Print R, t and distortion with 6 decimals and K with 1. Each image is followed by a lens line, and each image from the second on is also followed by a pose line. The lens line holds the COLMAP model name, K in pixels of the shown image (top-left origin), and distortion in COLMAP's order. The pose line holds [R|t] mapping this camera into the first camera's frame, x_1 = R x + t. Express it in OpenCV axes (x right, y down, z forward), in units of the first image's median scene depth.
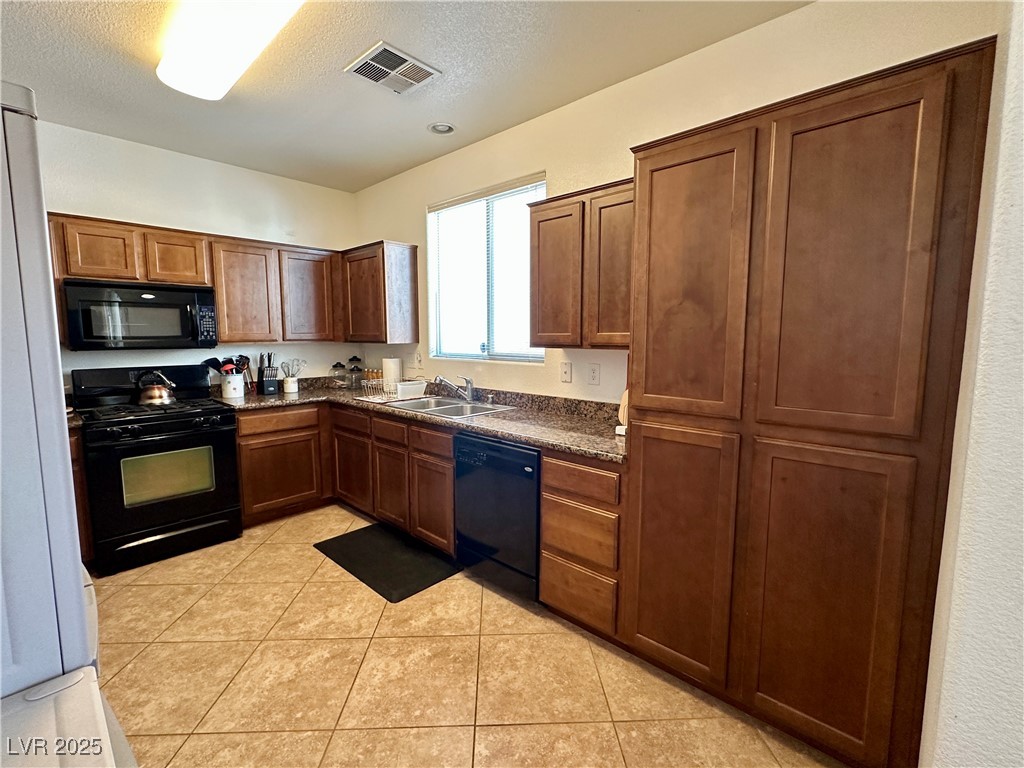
lens RADIAL K [[459.7, 0, 512.0], [0, 459.7, 384.0], [0, 0, 1]] dist [-0.003350, -0.000029]
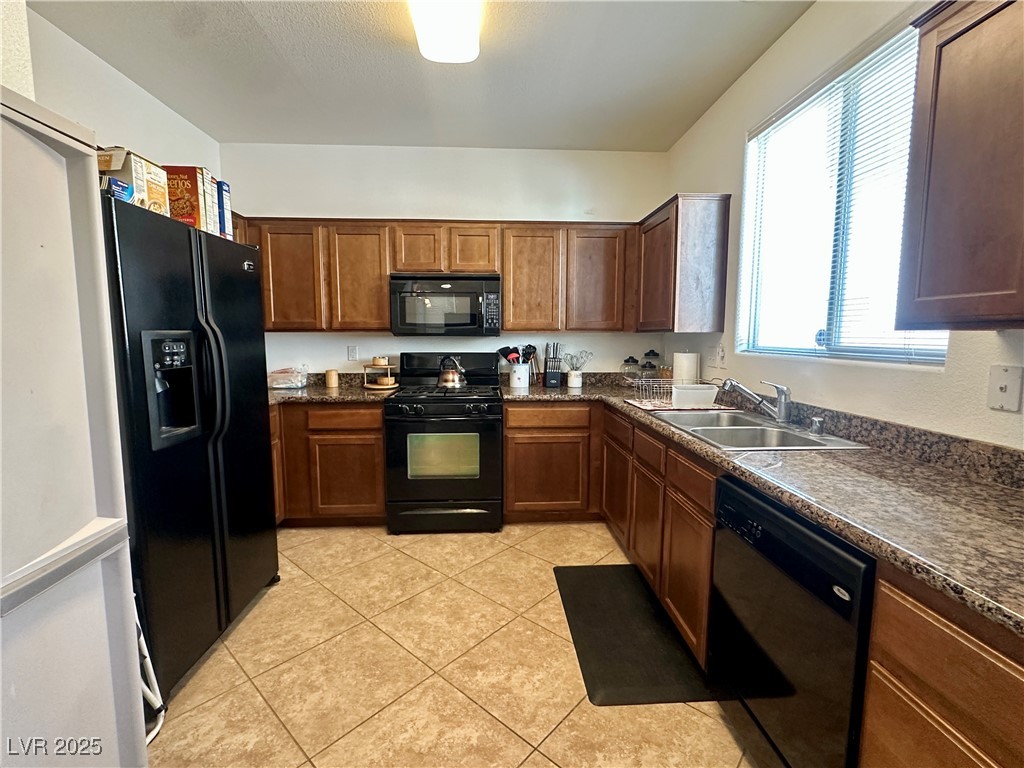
lens RADIAL K [[459.7, 0, 512.0], [0, 459.7, 384.0], [0, 0, 1]] dist [-0.003350, -0.000029]
pose [[0.722700, 0.075056, -0.687075, 0.065330], [-0.076805, 0.996650, 0.028088, -0.004745], [0.686882, 0.032472, 0.726043, 0.301418]]
